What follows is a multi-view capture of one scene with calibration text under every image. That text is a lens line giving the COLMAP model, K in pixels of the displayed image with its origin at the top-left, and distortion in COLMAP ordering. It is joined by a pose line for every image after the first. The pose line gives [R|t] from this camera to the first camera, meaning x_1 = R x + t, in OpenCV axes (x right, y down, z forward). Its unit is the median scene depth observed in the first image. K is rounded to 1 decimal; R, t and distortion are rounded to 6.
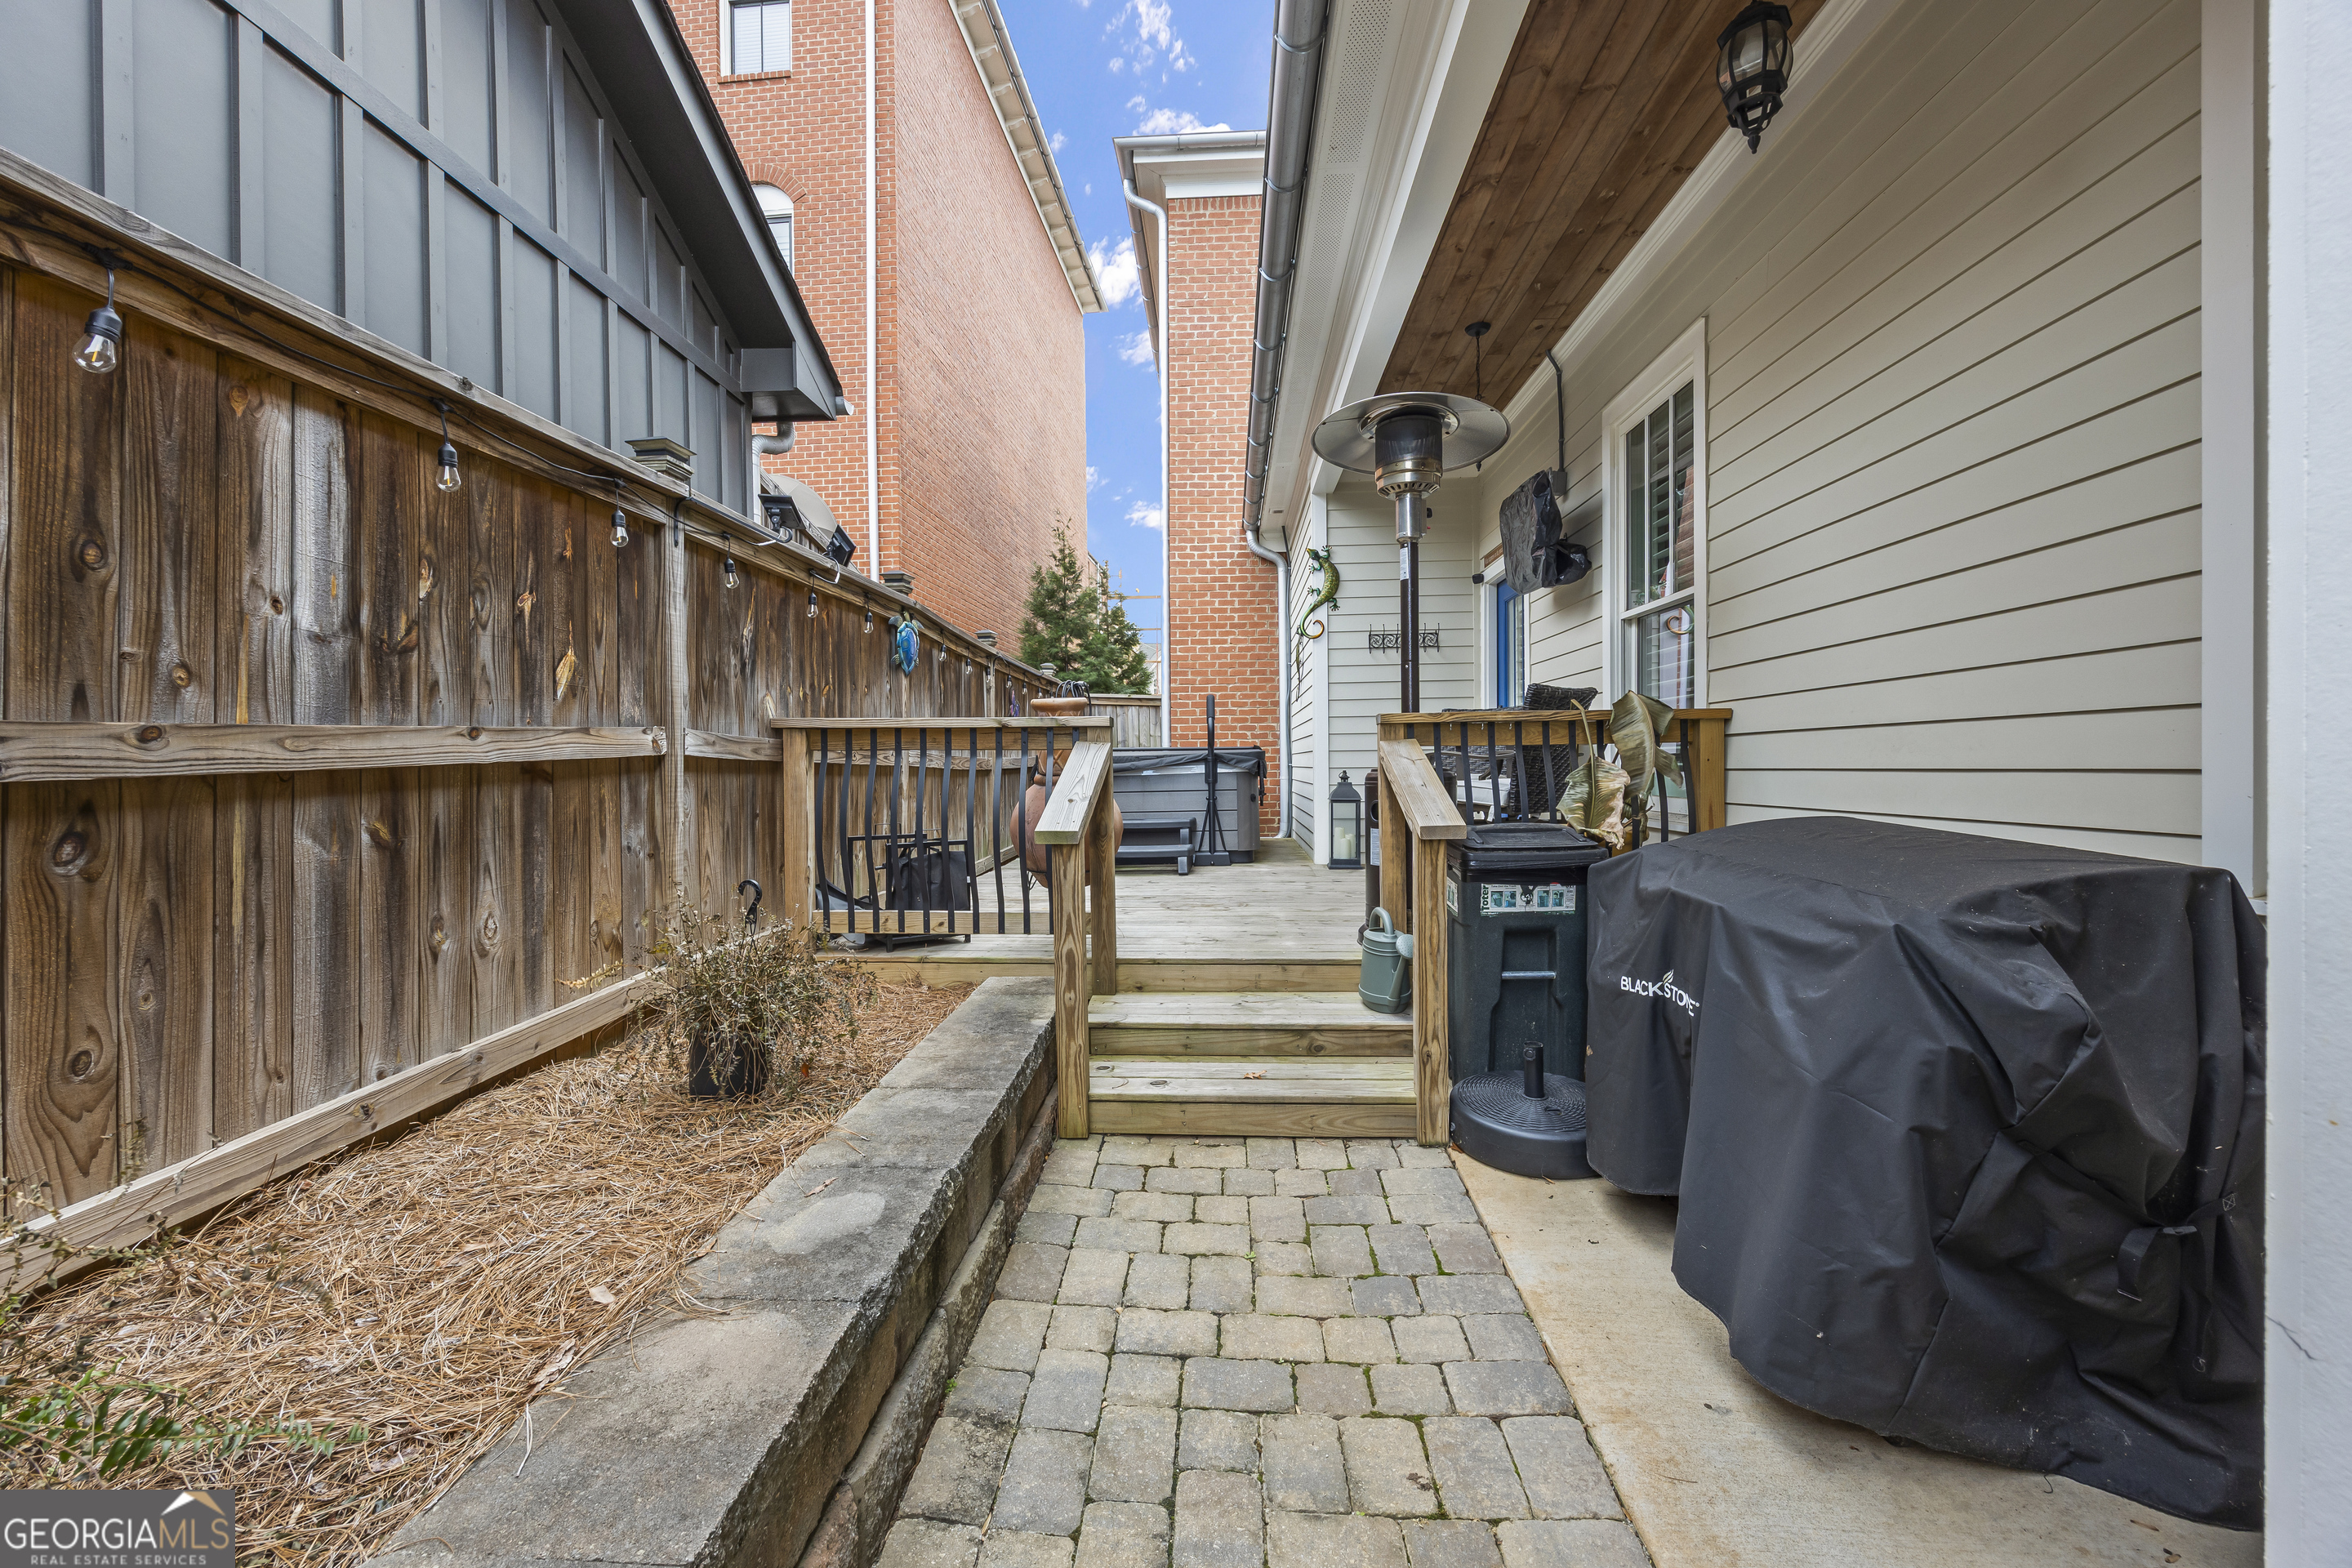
lens RADIAL K [[917.1, 0, 1182.5], [0, 917.1, 776.4], [0, 0, 1]] dist [-0.007751, 0.000070]
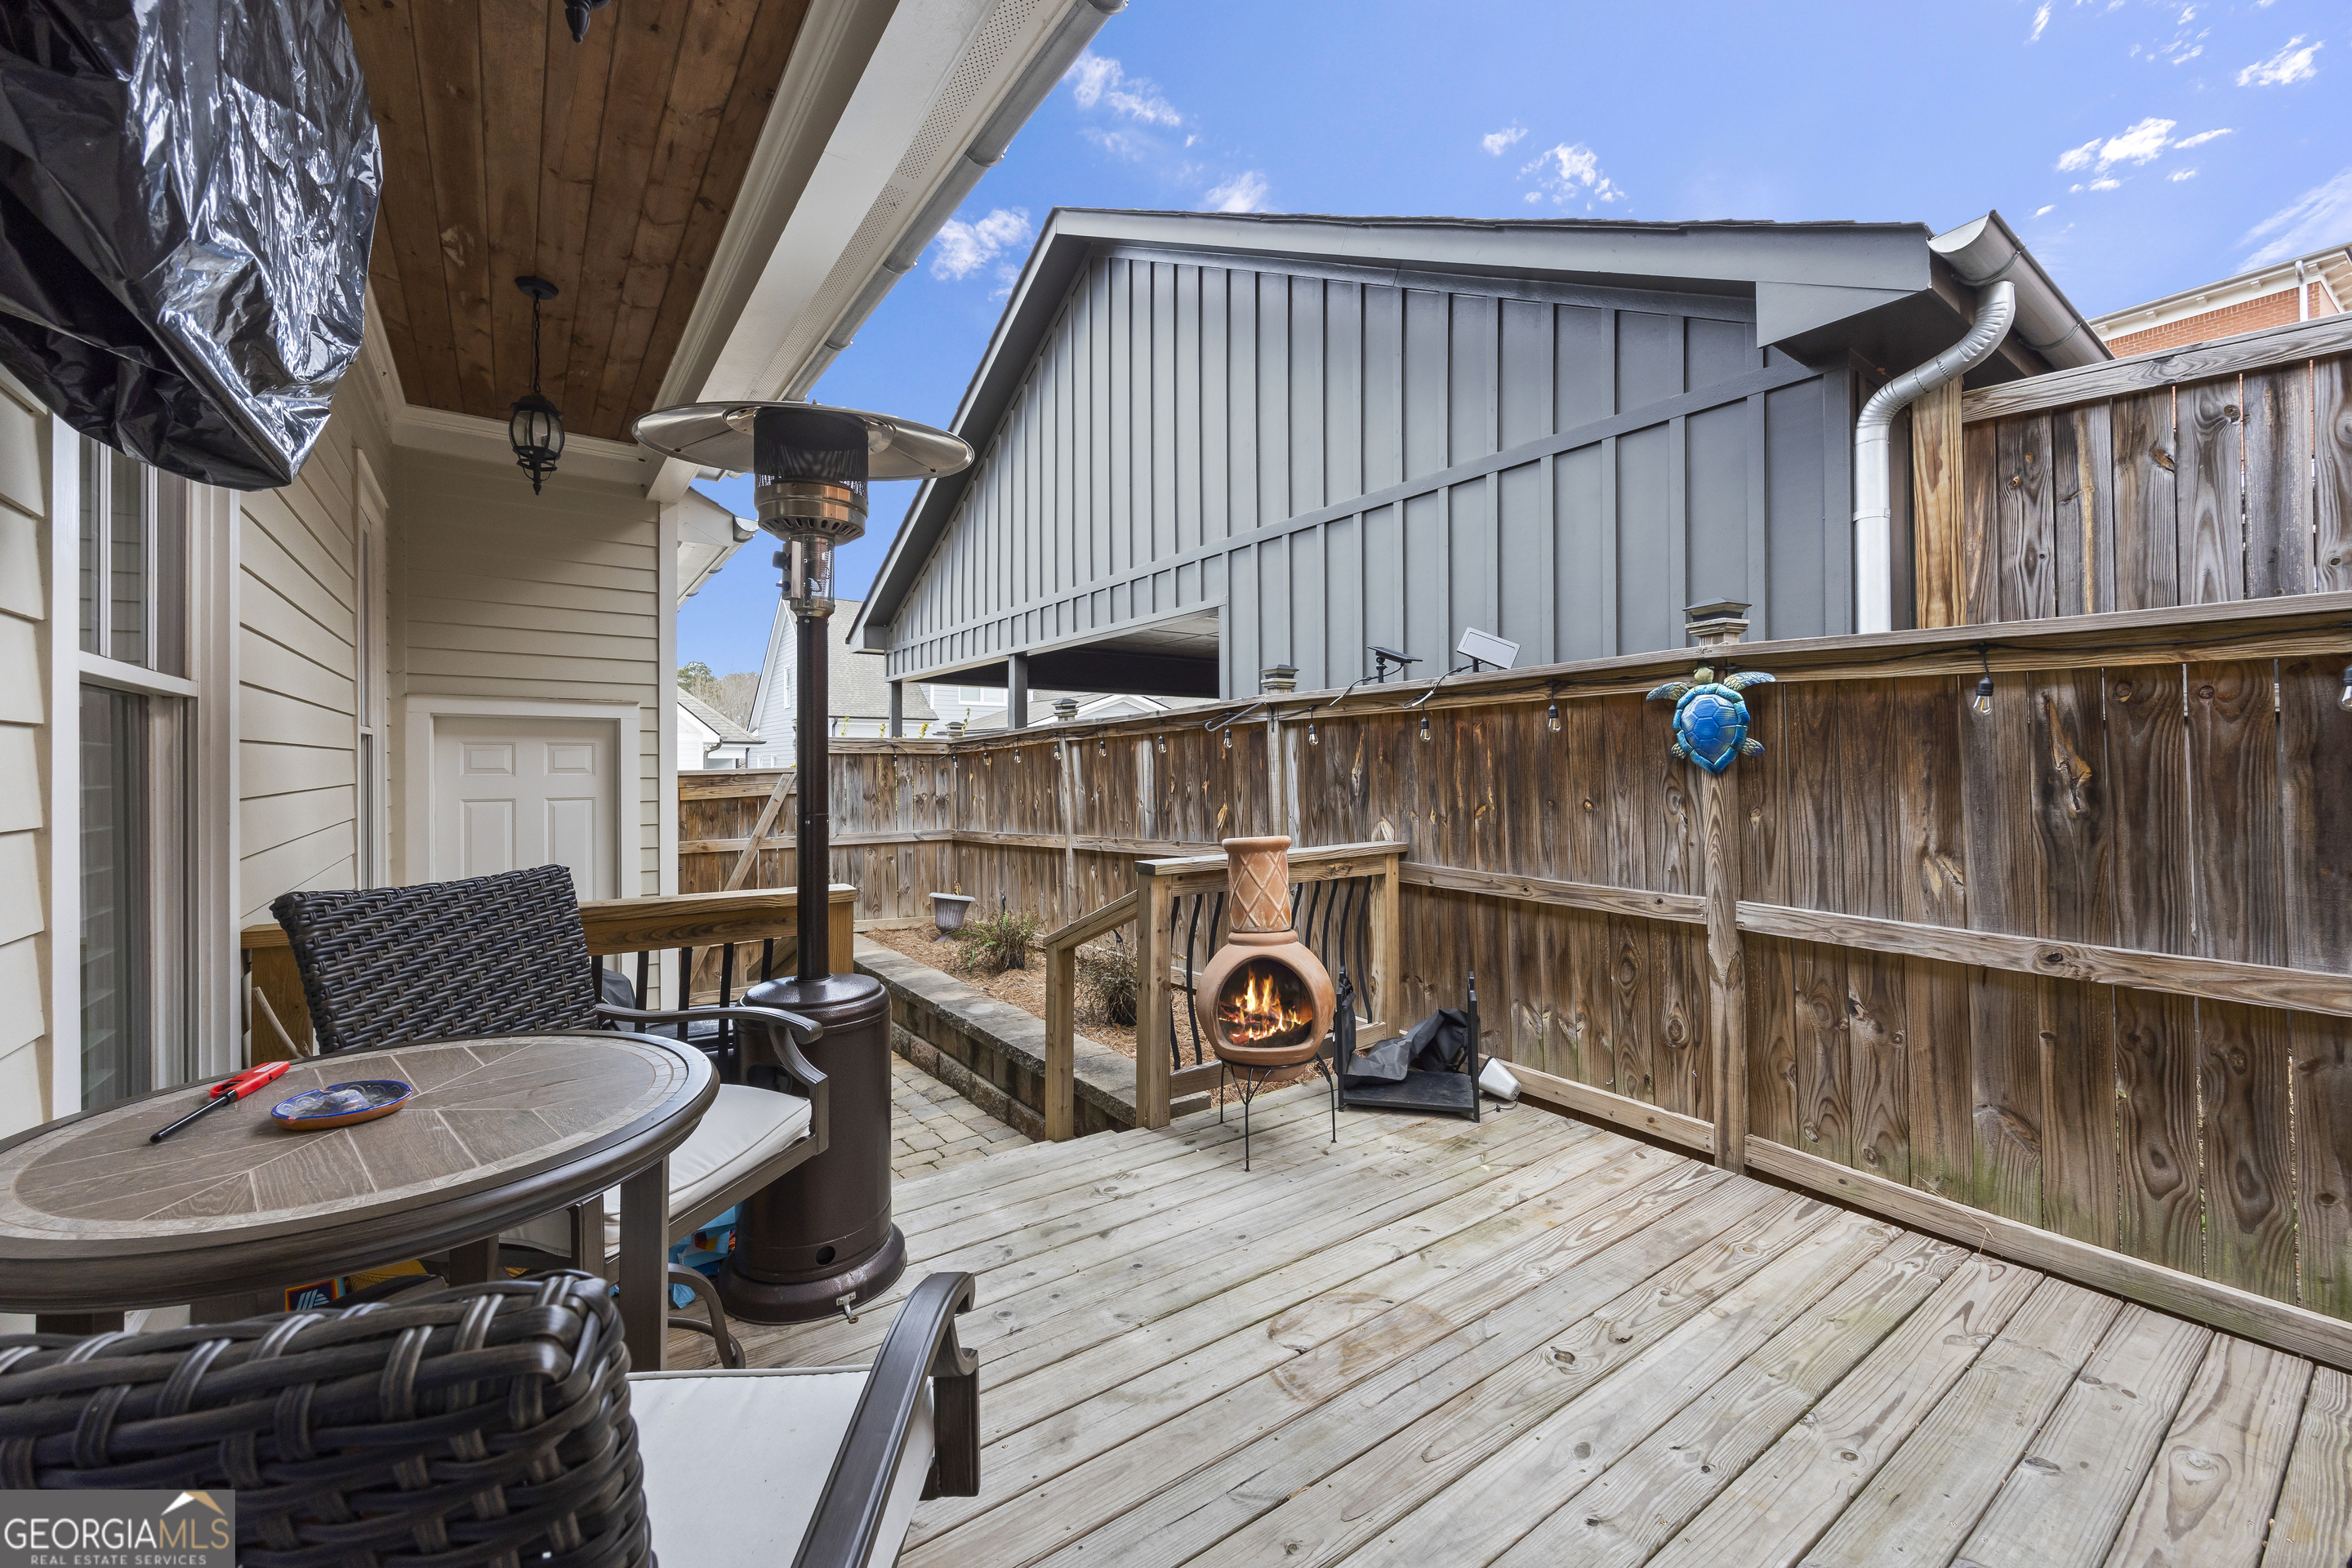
lens RADIAL K [[931.5, 0, 1172.5], [0, 931.5, 751.8], [0, 0, 1]] dist [-0.004239, 0.000190]
pose [[-0.790449, 0.000656, -0.612527, 0.735850], [-0.000187, 0.999999, 0.001311, -0.277316], [0.612527, 0.001151, -0.790449, 2.757436]]
